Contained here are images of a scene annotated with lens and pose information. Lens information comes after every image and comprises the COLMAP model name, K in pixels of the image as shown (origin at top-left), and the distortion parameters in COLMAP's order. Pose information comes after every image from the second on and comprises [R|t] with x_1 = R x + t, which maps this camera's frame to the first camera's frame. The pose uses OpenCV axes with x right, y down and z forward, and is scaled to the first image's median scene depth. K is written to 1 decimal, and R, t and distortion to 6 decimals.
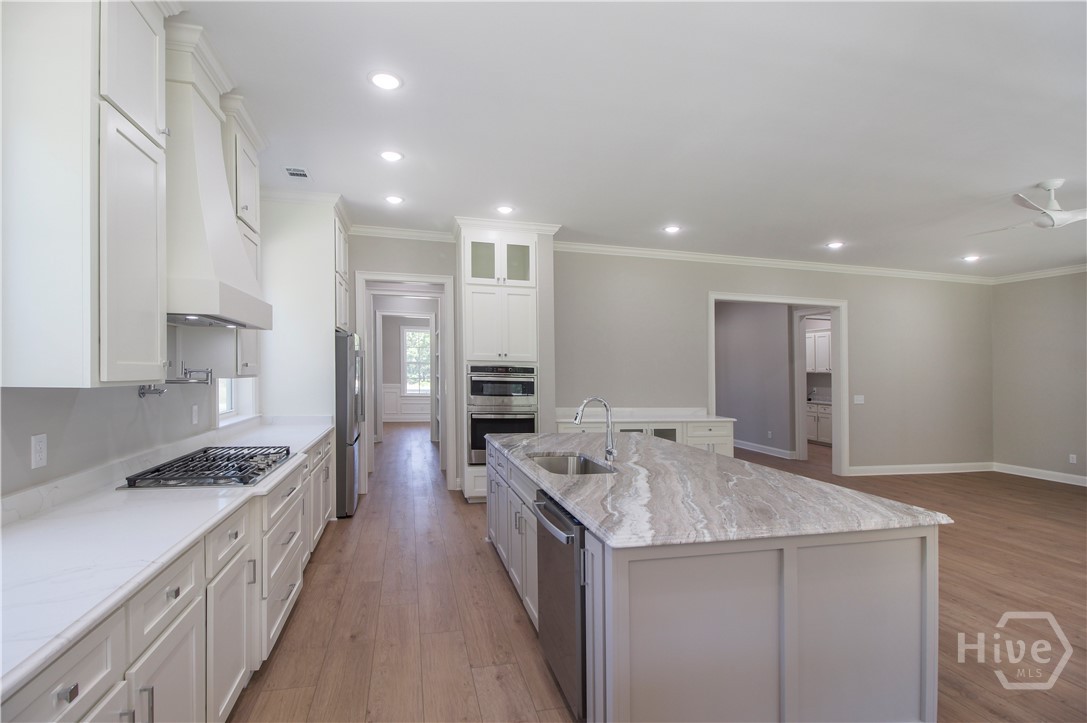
lens RADIAL K [[535.5, 0, 541.1], [0, 535.5, 366.7], [0, 0, 1]] dist [0.000414, -0.000465]
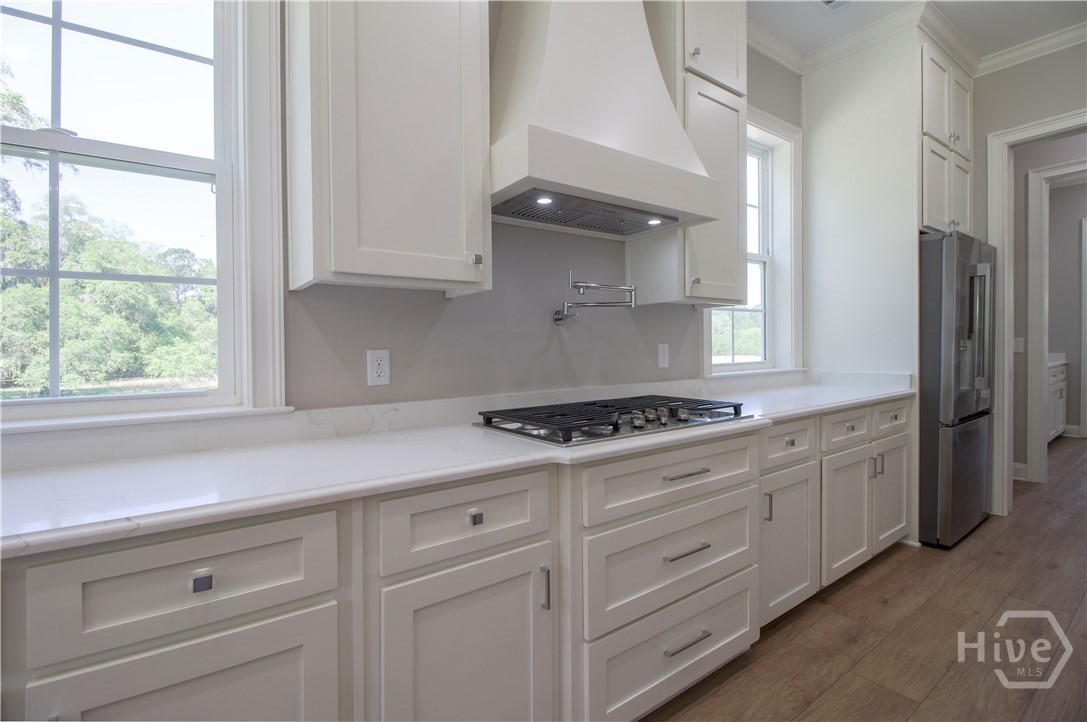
lens RADIAL K [[535.5, 0, 543.3], [0, 535.5, 366.4], [0, 0, 1]] dist [0.000414, -0.000465]
pose [[0.396571, 0.013145, -0.917910, 0.002415], [0.023904, 0.999411, 0.024639, 0.075298], [0.917693, -0.031713, 0.396023, 0.484067]]
